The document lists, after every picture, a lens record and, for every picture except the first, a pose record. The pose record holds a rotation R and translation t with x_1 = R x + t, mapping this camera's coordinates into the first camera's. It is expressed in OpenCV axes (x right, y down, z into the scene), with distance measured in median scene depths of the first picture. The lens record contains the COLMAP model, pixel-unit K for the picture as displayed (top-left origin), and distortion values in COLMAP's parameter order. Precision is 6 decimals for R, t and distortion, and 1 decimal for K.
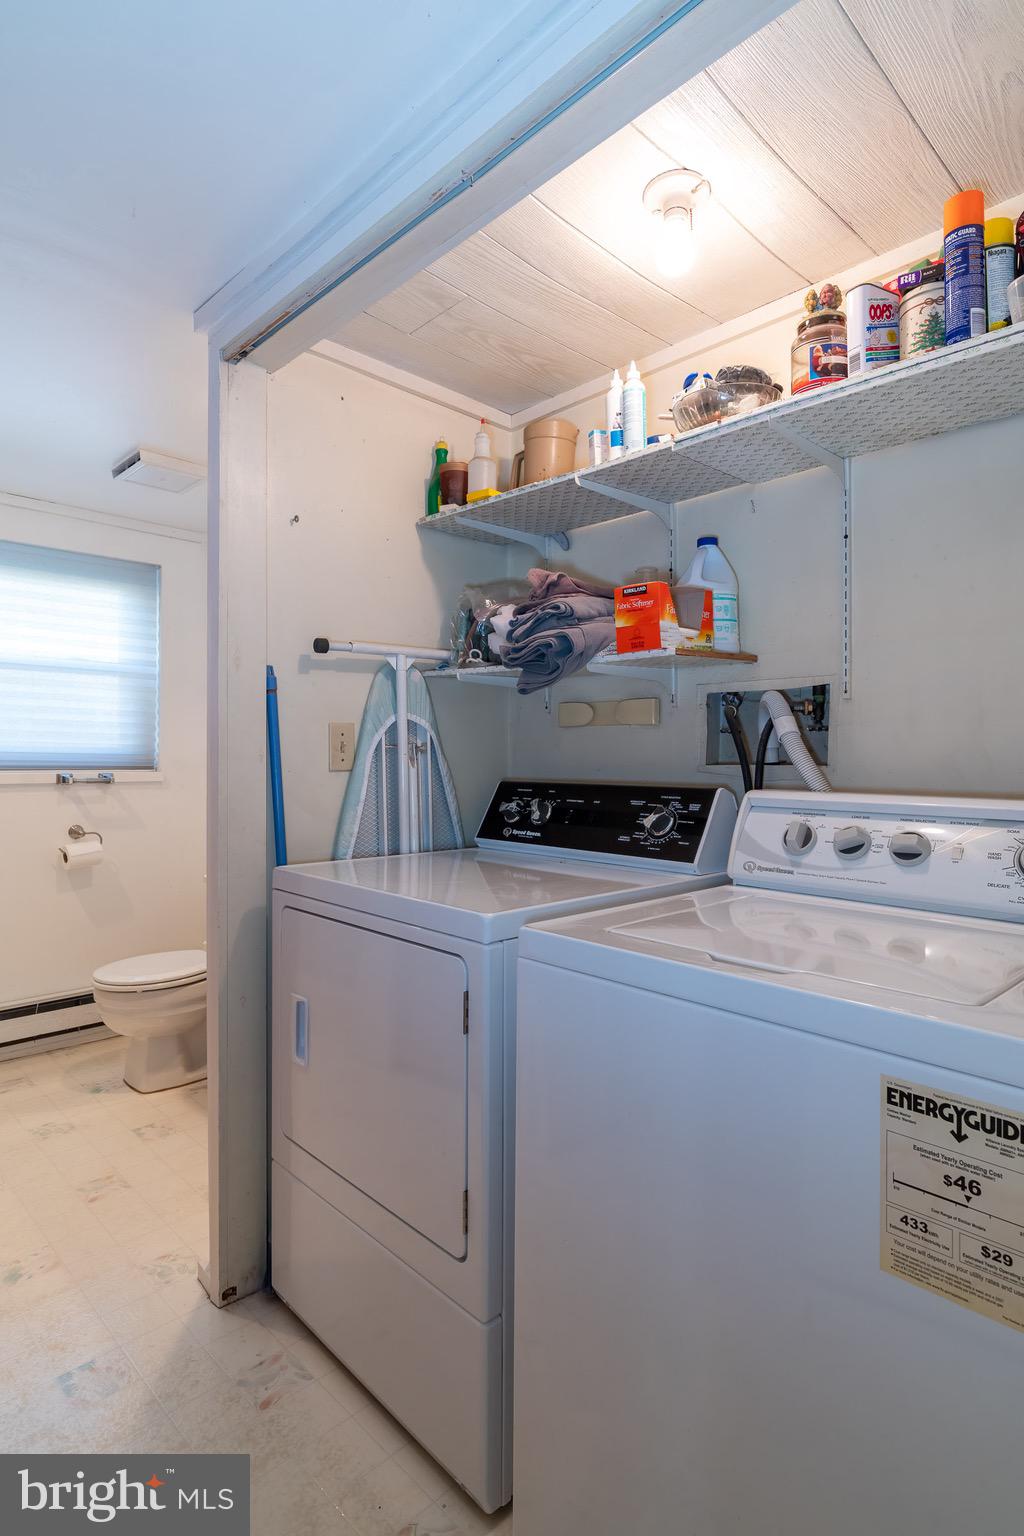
lens RADIAL K [[792.9, 0, 514.3], [0, 792.9, 773.6], [0, 0, 1]] dist [-0.004198, 0.001655]
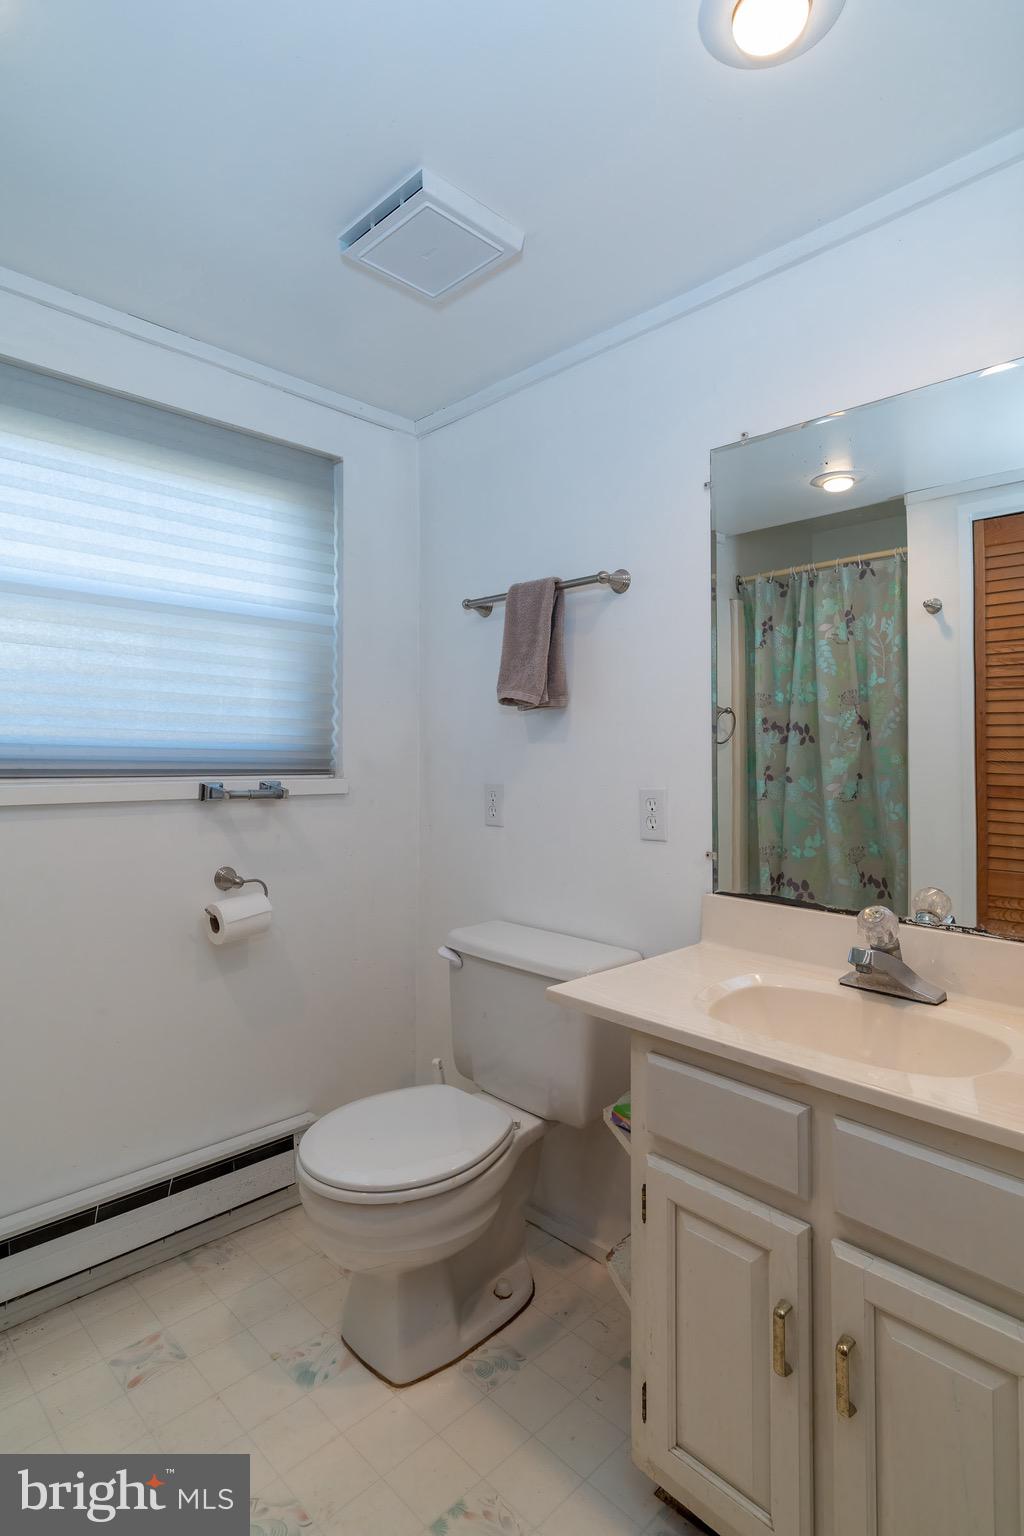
lens RADIAL K [[792.9, 0, 510.0], [0, 792.9, 753.1], [0, 0, 1]] dist [-0.004198, 0.001655]
pose [[0.999983, 0.000703, -0.005828, -0.334591], [-0.000817, 0.999809, -0.019549, -0.010749], [0.005813, 0.019553, 0.999792, 0.394485]]
